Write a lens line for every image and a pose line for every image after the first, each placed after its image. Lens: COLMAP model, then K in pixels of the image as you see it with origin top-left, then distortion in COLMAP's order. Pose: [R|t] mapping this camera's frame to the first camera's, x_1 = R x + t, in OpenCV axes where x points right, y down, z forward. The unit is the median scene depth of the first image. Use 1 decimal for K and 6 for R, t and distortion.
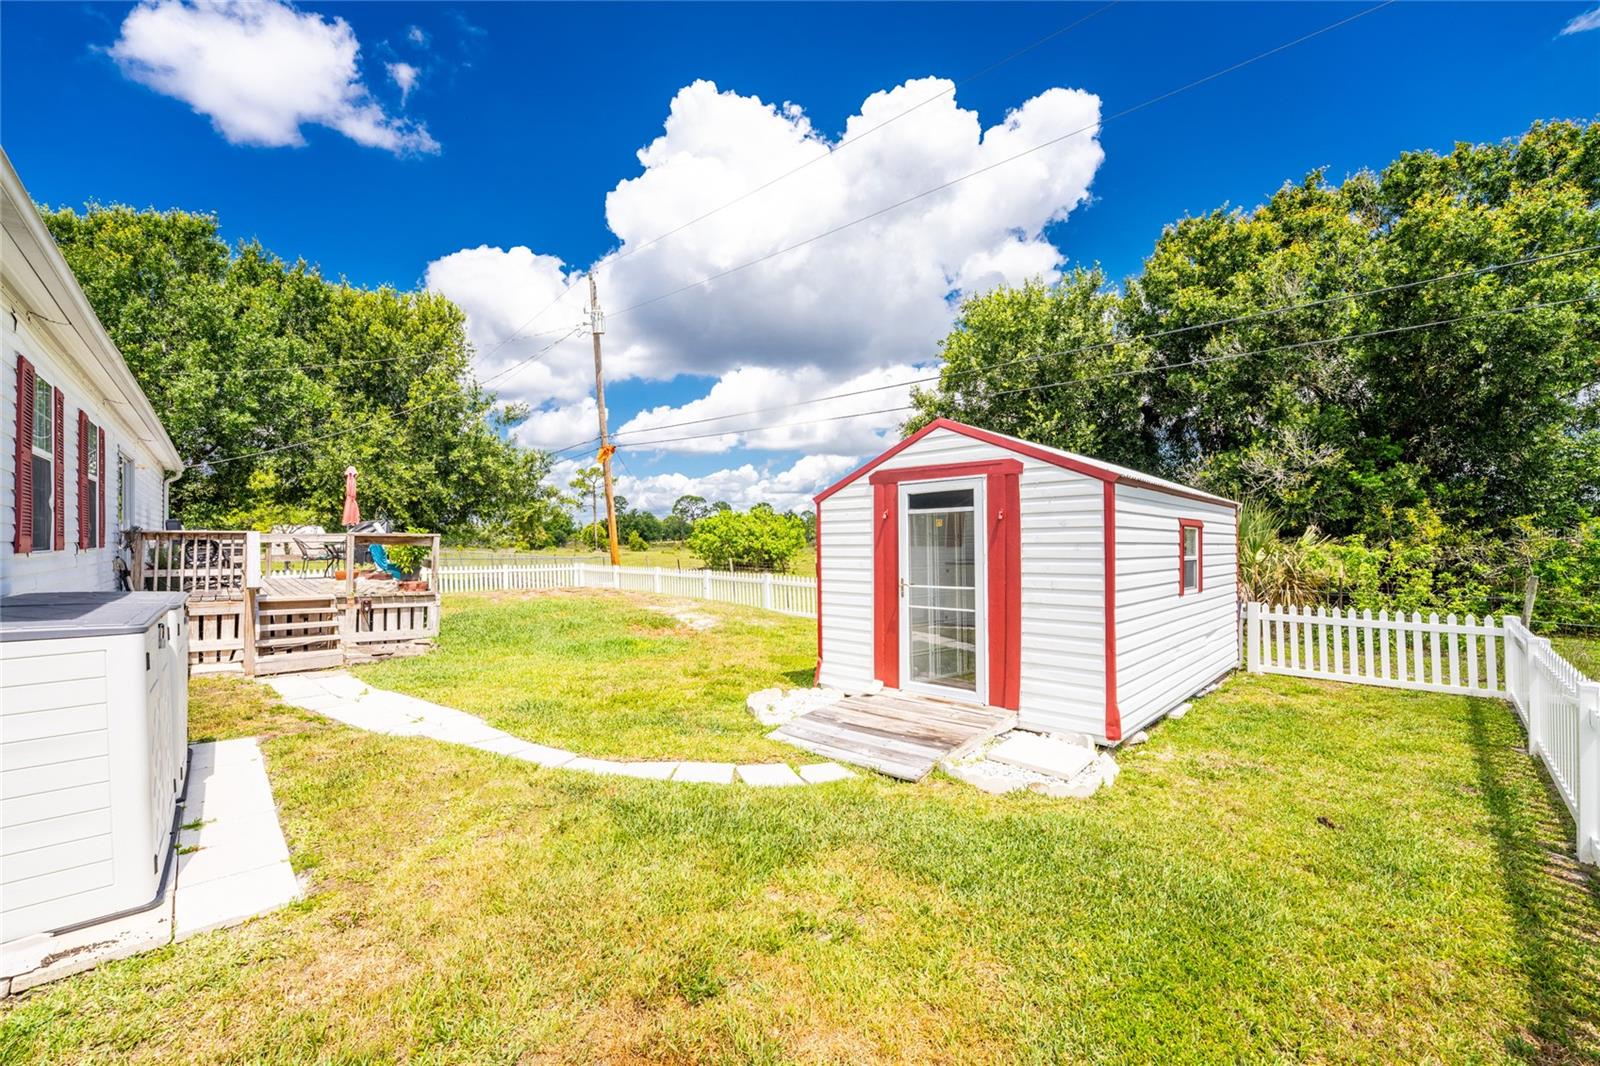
lens RADIAL K [[649.3, 0, 801.1], [0, 649.3, 539.5], [0, 0, 1]] dist [-0.024427, 0.000261]
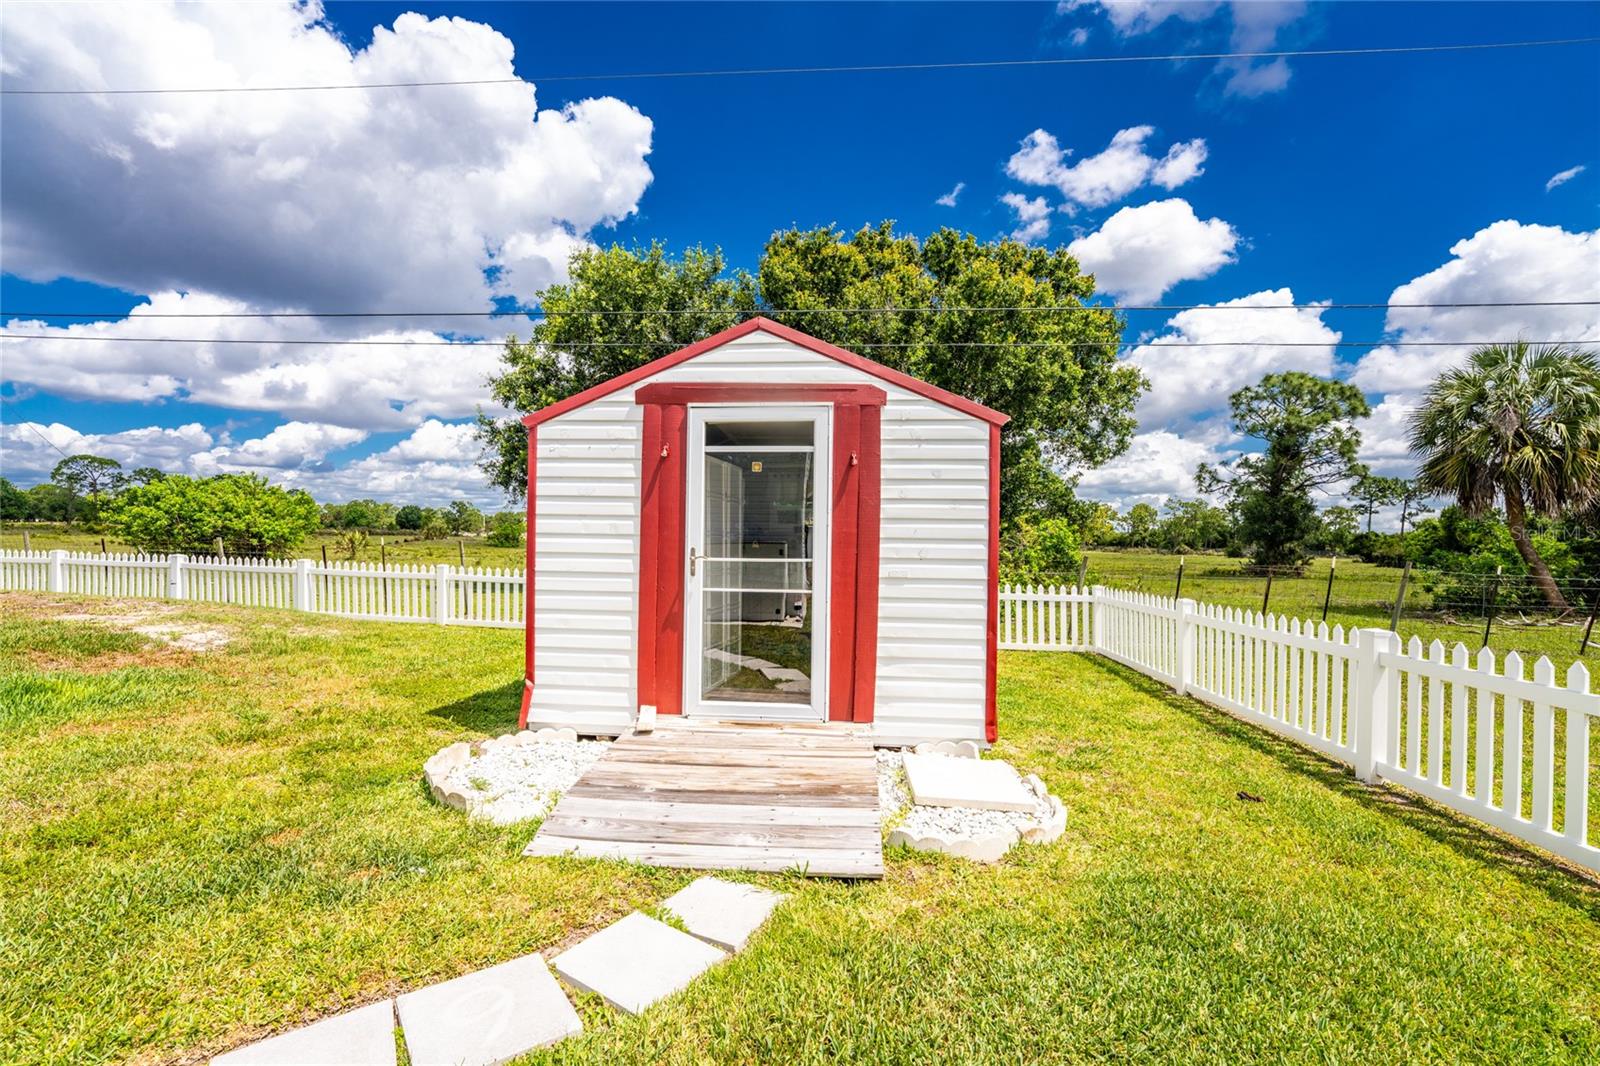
lens RADIAL K [[649.3, 0, 801.1], [0, 649.3, 539.5], [0, 0, 1]] dist [-0.024427, 0.000261]
pose [[0.776535, 0.018963, 0.629788, -0.170215], [-0.025389, 0.999677, 0.001205, 0.045441], [-0.629562, -0.016925, 0.776766, 0.396447]]
